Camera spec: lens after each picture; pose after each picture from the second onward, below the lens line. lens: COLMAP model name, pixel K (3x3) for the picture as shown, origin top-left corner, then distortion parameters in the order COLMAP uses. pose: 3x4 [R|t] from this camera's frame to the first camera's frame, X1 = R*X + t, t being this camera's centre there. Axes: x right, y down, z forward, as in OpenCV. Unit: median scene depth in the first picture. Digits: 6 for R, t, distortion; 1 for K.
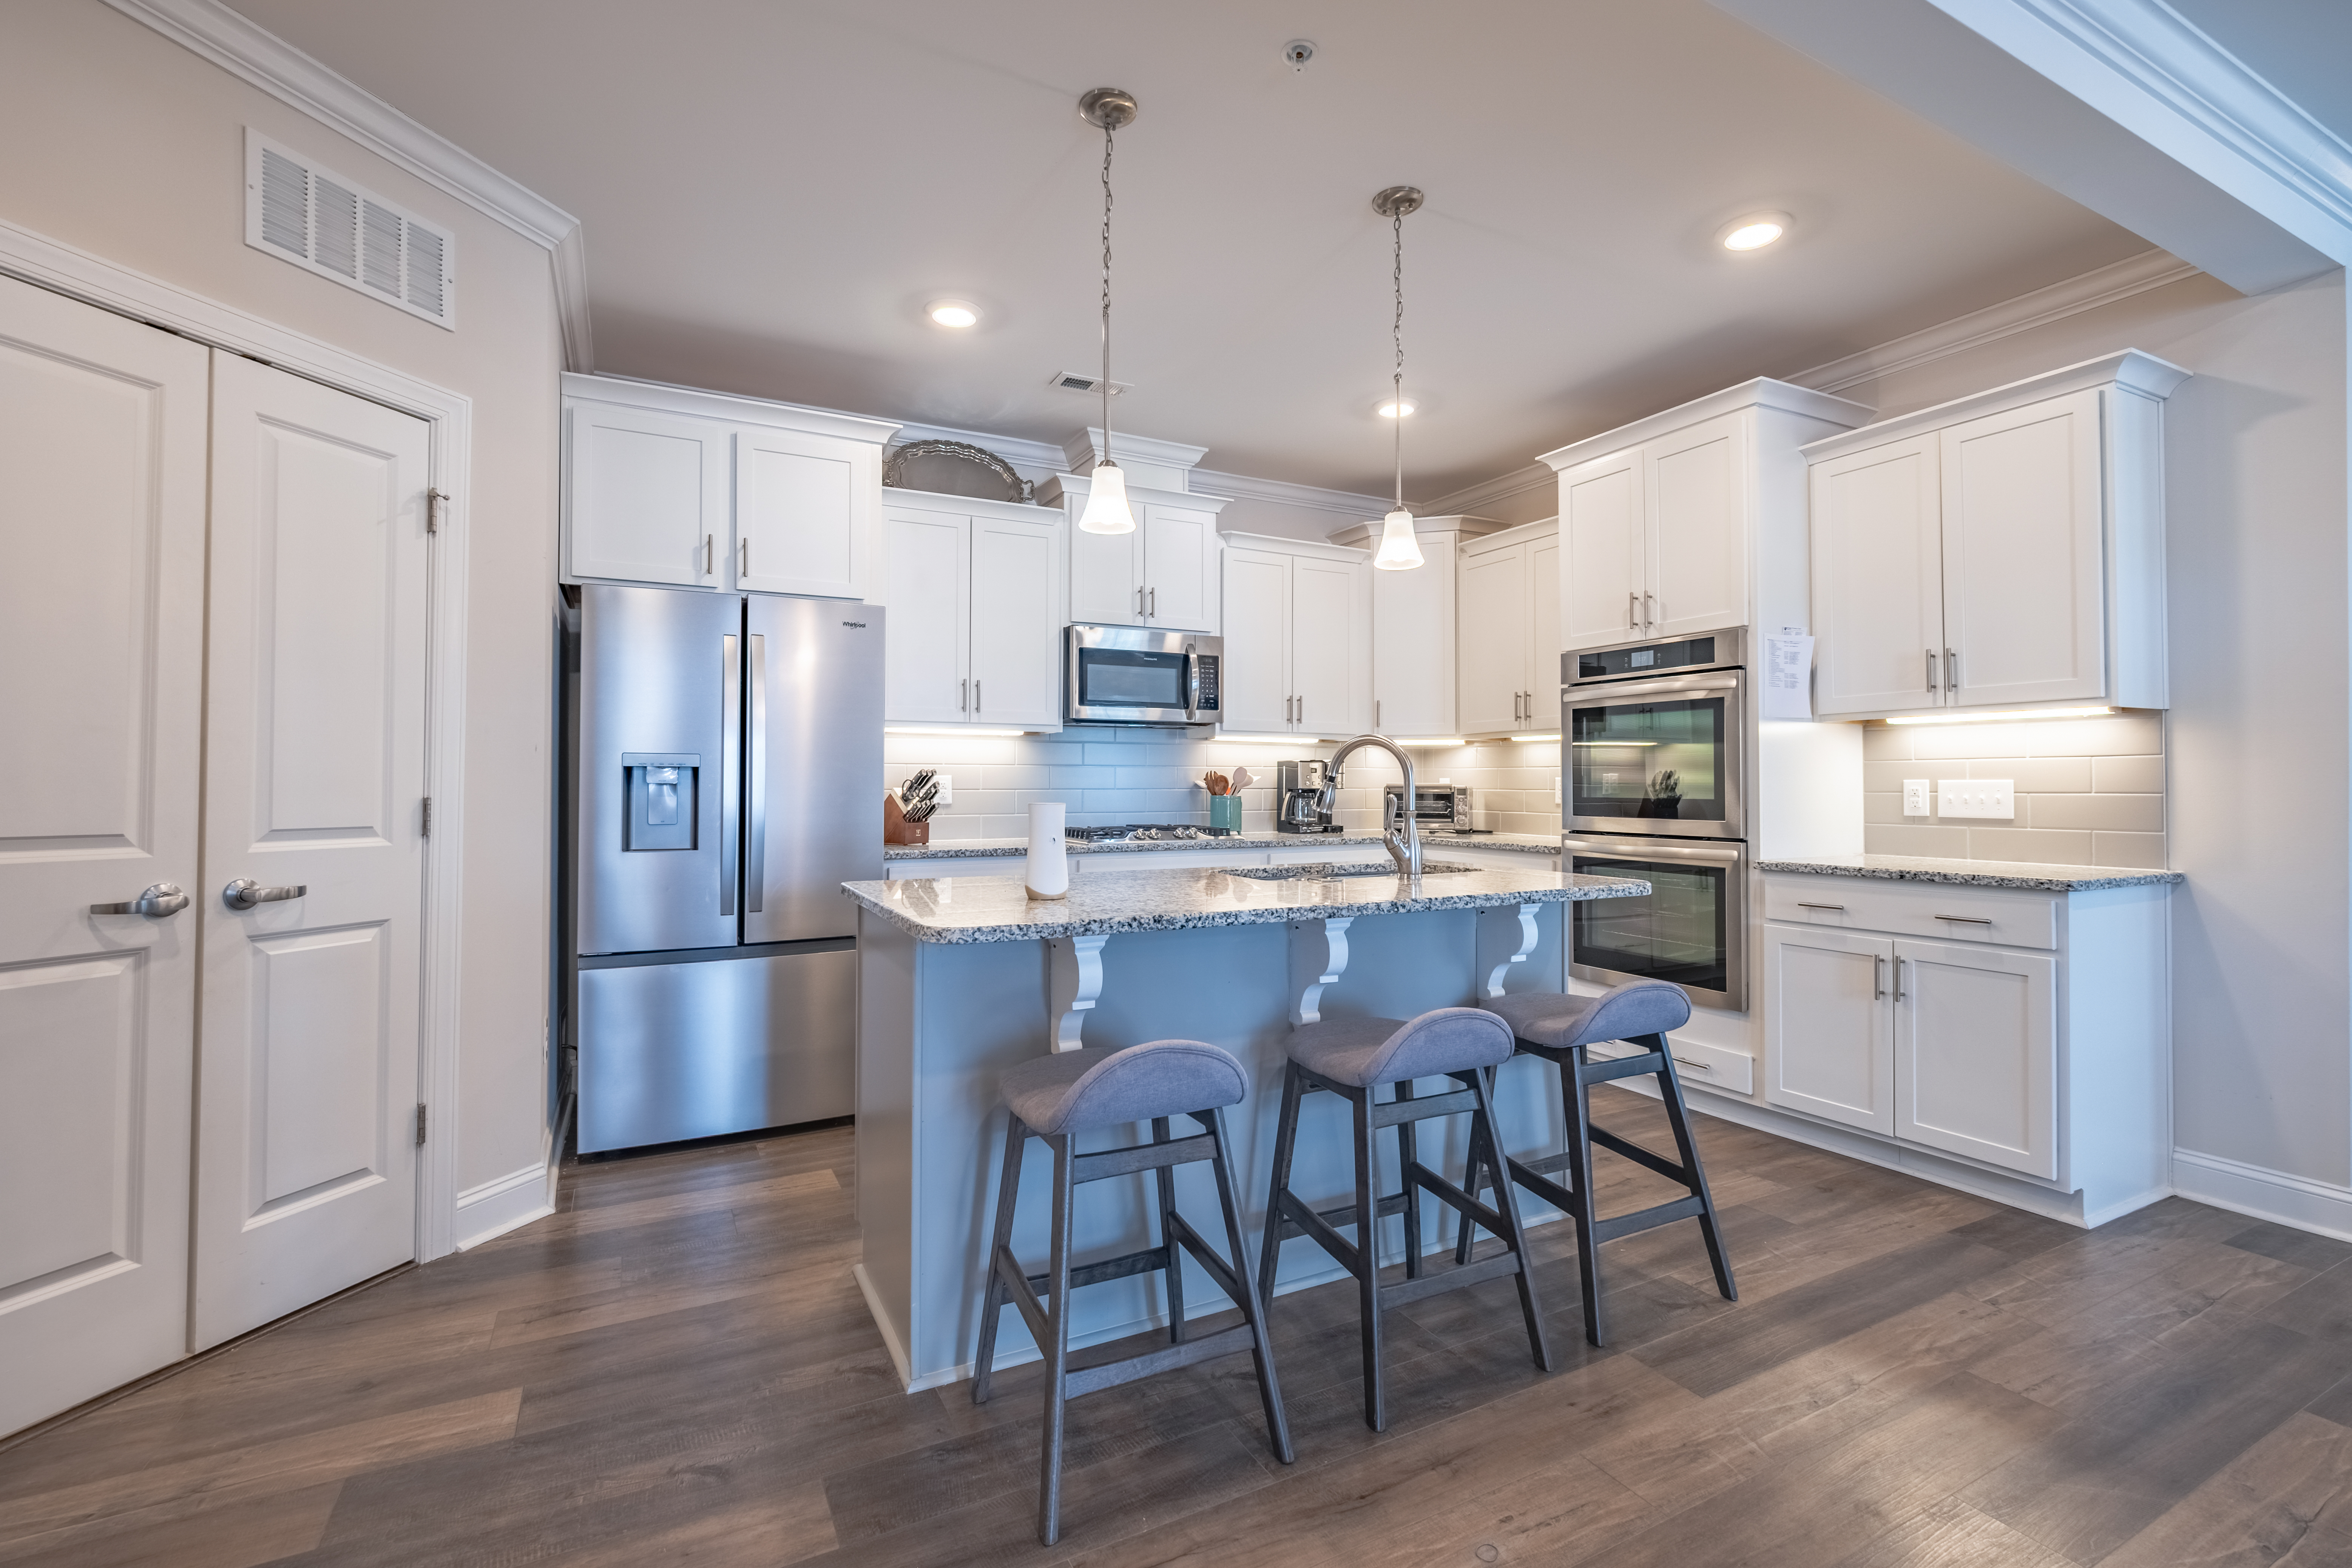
lens RADIAL K [[1033.9, 0, 1174.1], [0, 1033.9, 771.0], [0, 0, 1]] dist [-0.005149, 0.000657]
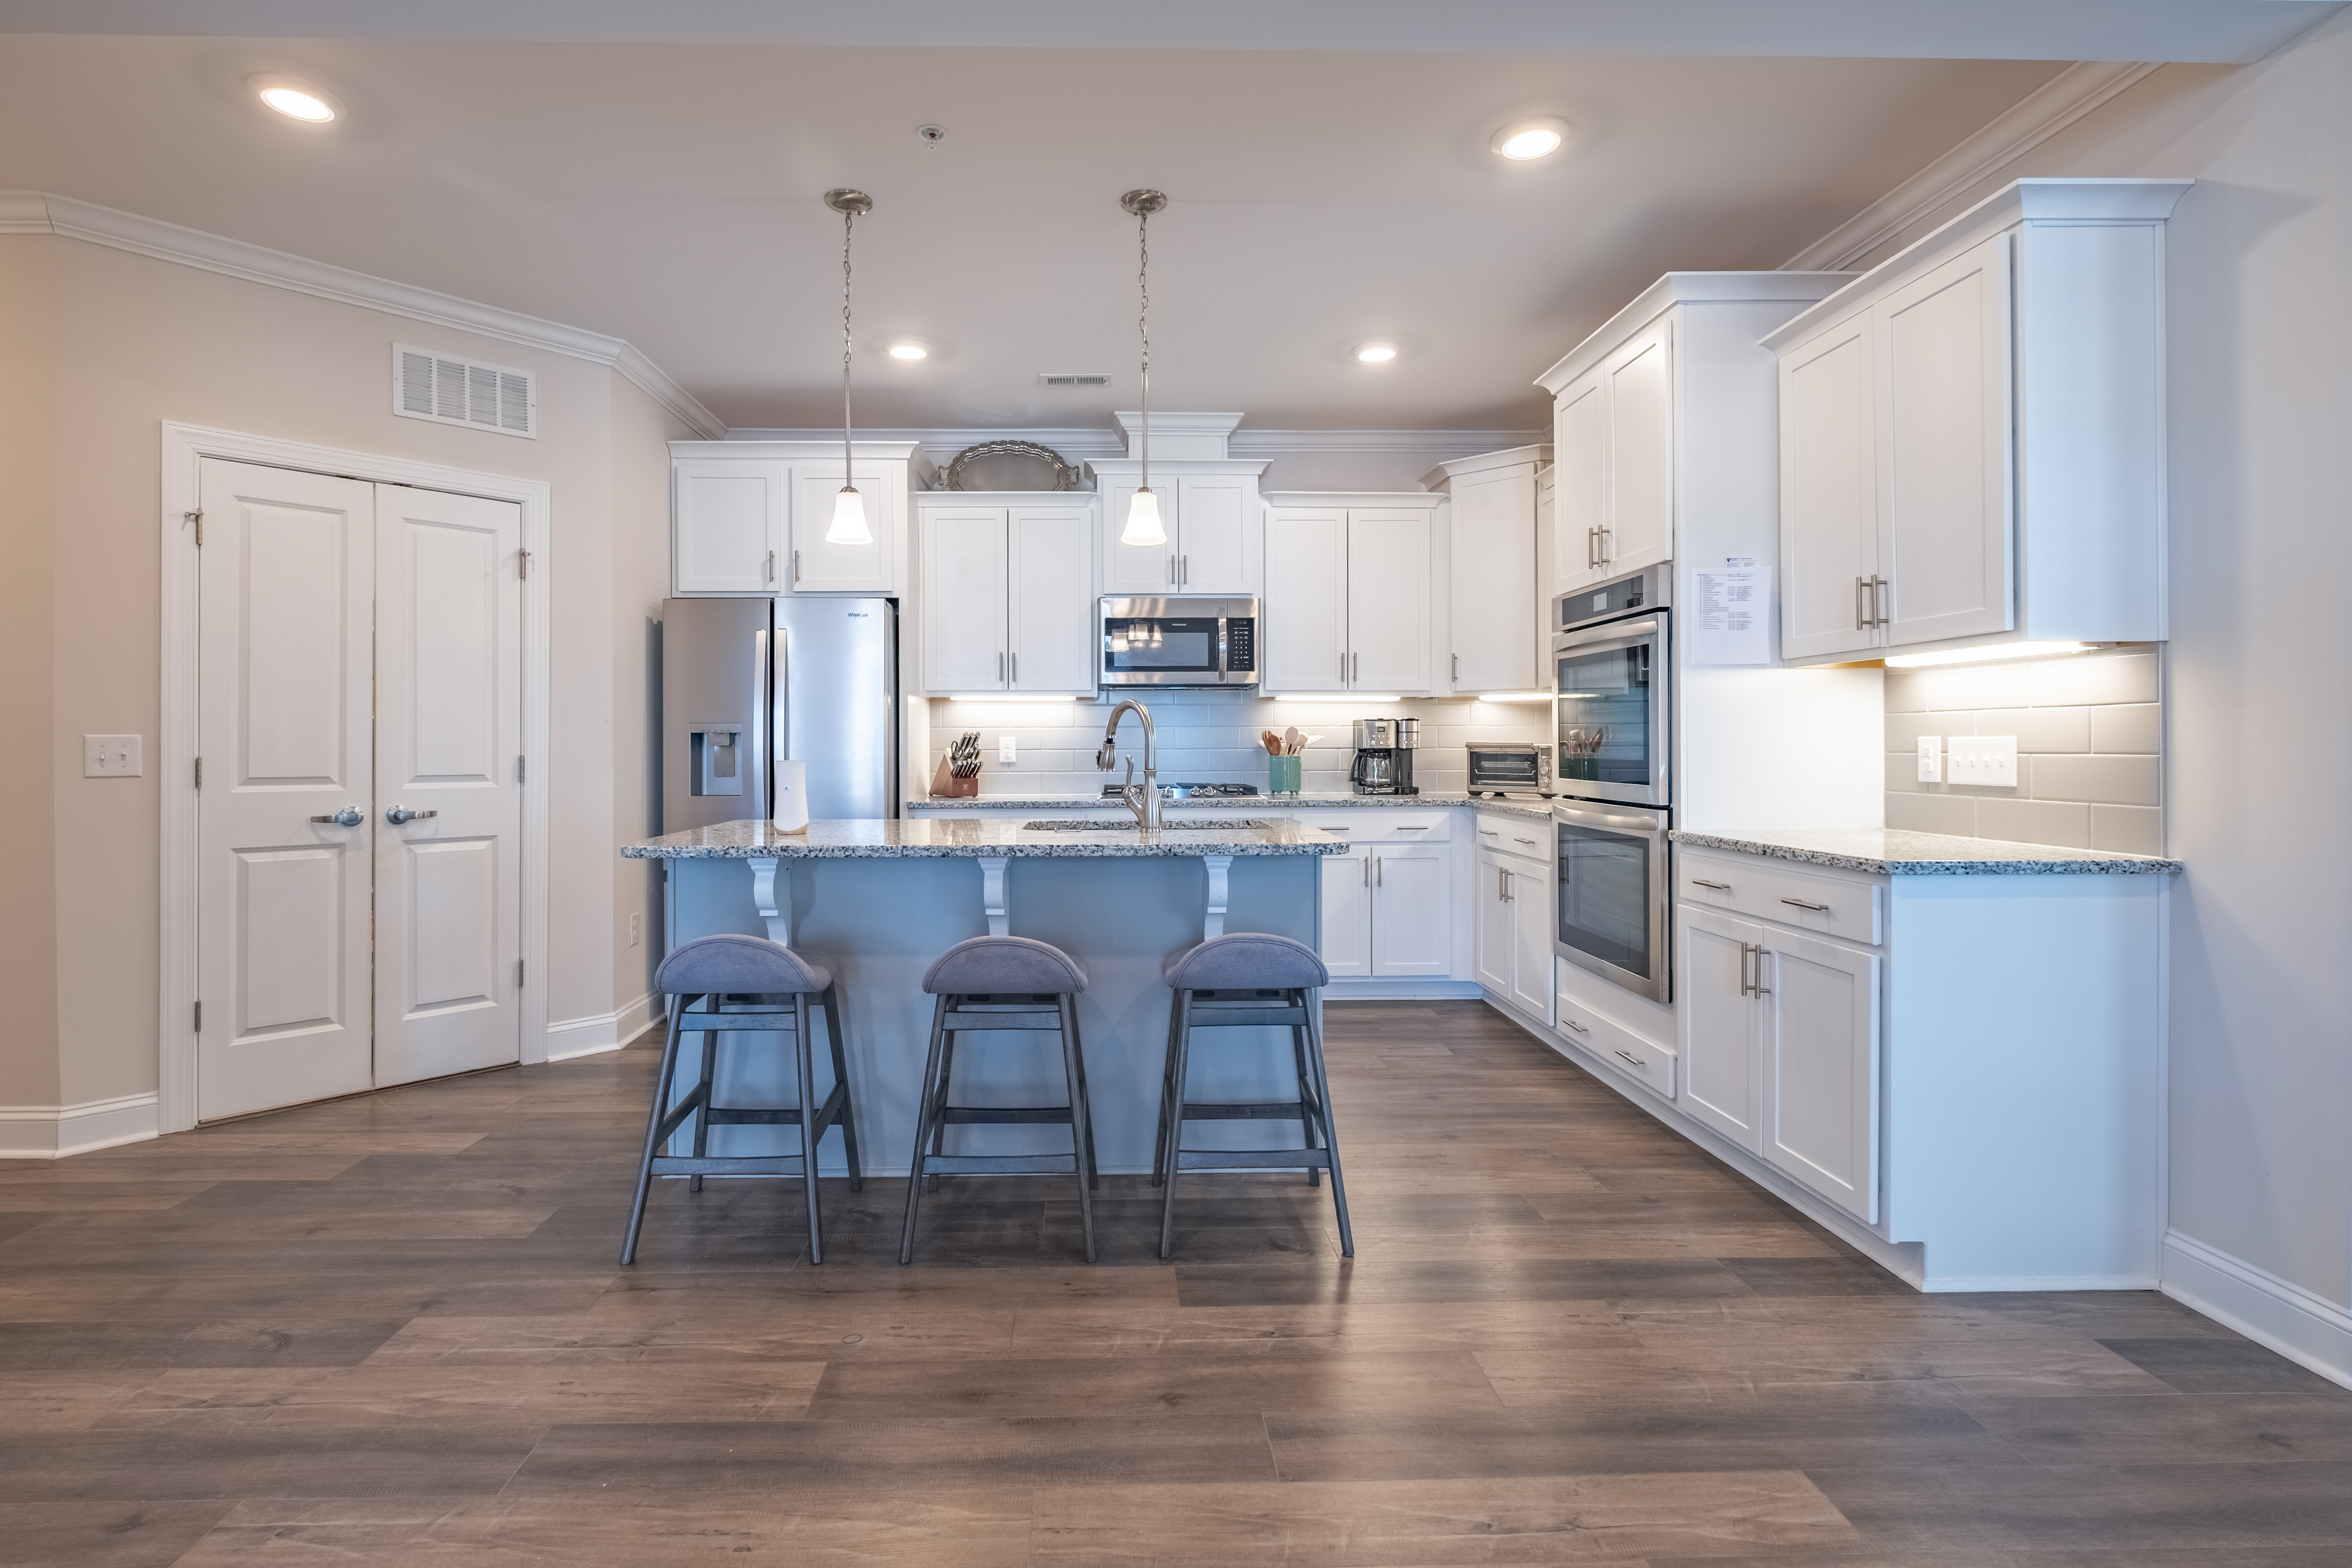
lens RADIAL K [[1102.1, 0, 1121.9], [0, 1102.1, 747.2], [0, 0, 1]] dist [-0.003399, 0.000471]
pose [[0.897416, -0.001689, -0.441182, 0.630172], [0.009058, 0.999852, 0.014595, -0.001570], [0.441093, -0.017094, 0.897299, -0.042265]]
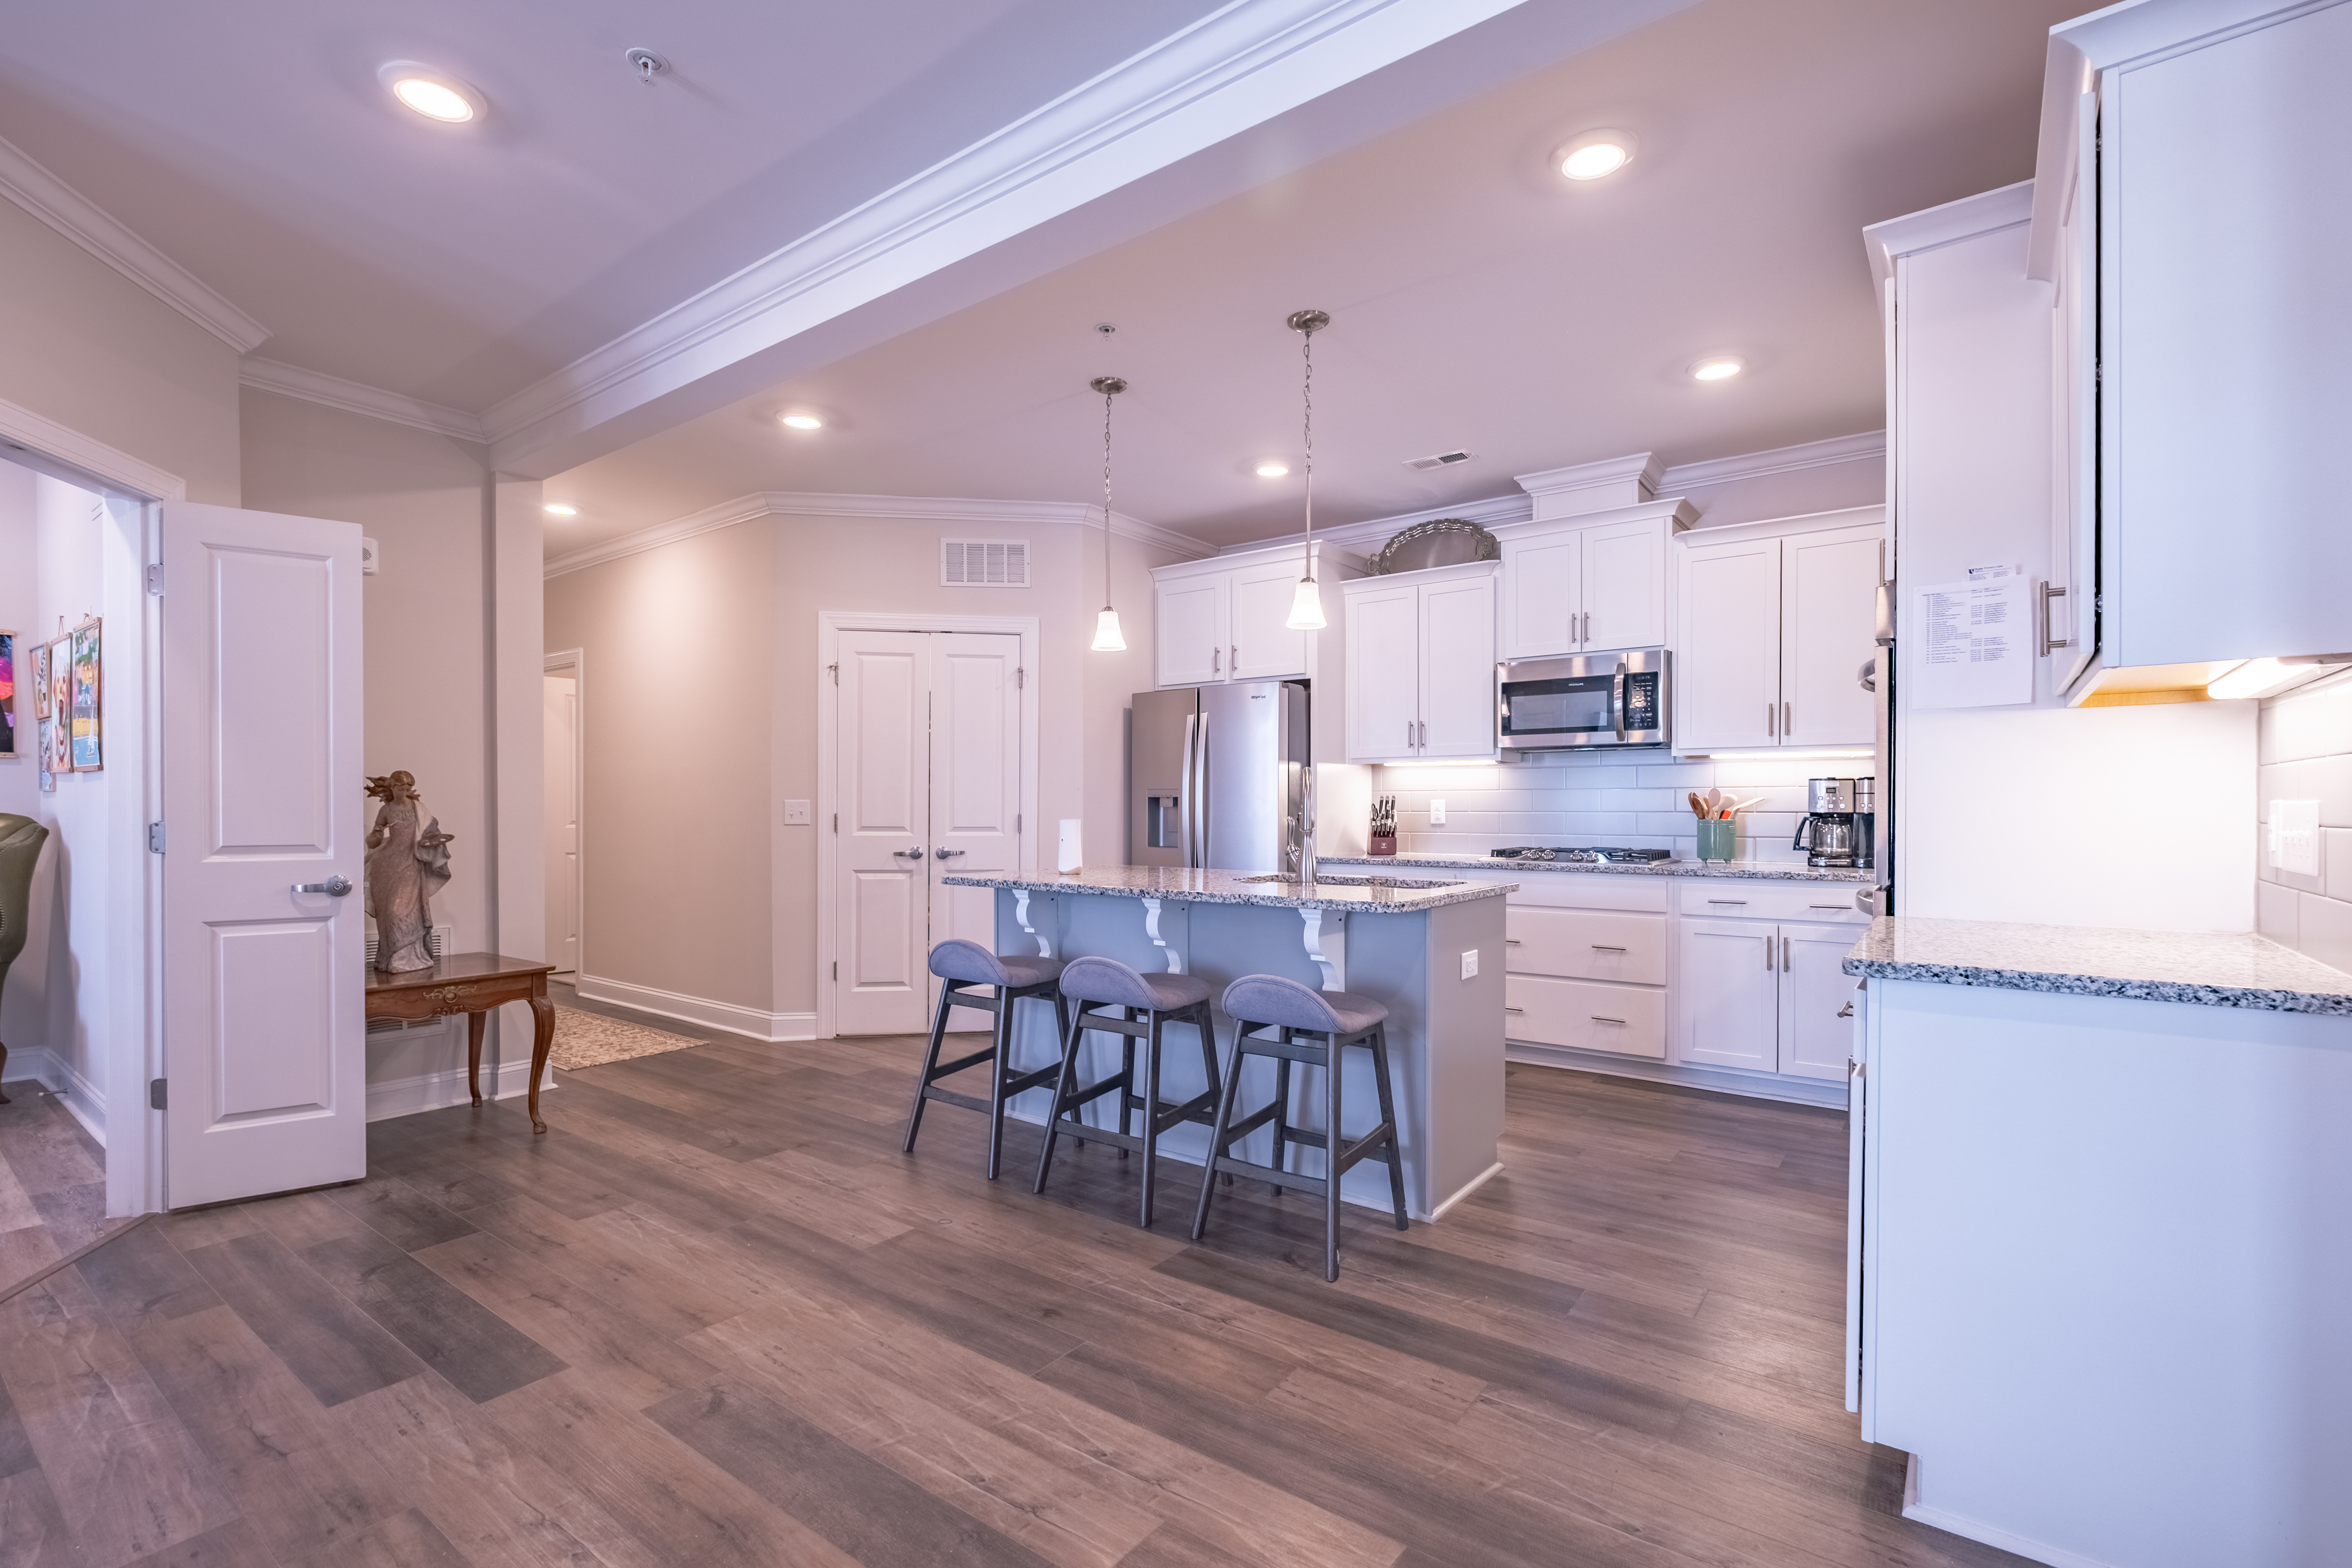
lens RADIAL K [[1067.9, 0, 1178.6], [0, 1067.9, 815.1], [0, 0, 1]] dist [-0.001073, -0.000408]
pose [[0.430307, 0.006926, -0.902656, 1.146304], [0.012646, 0.999826, 0.013700, 0.001567], [0.902594, -0.017310, 0.430145, 0.291113]]
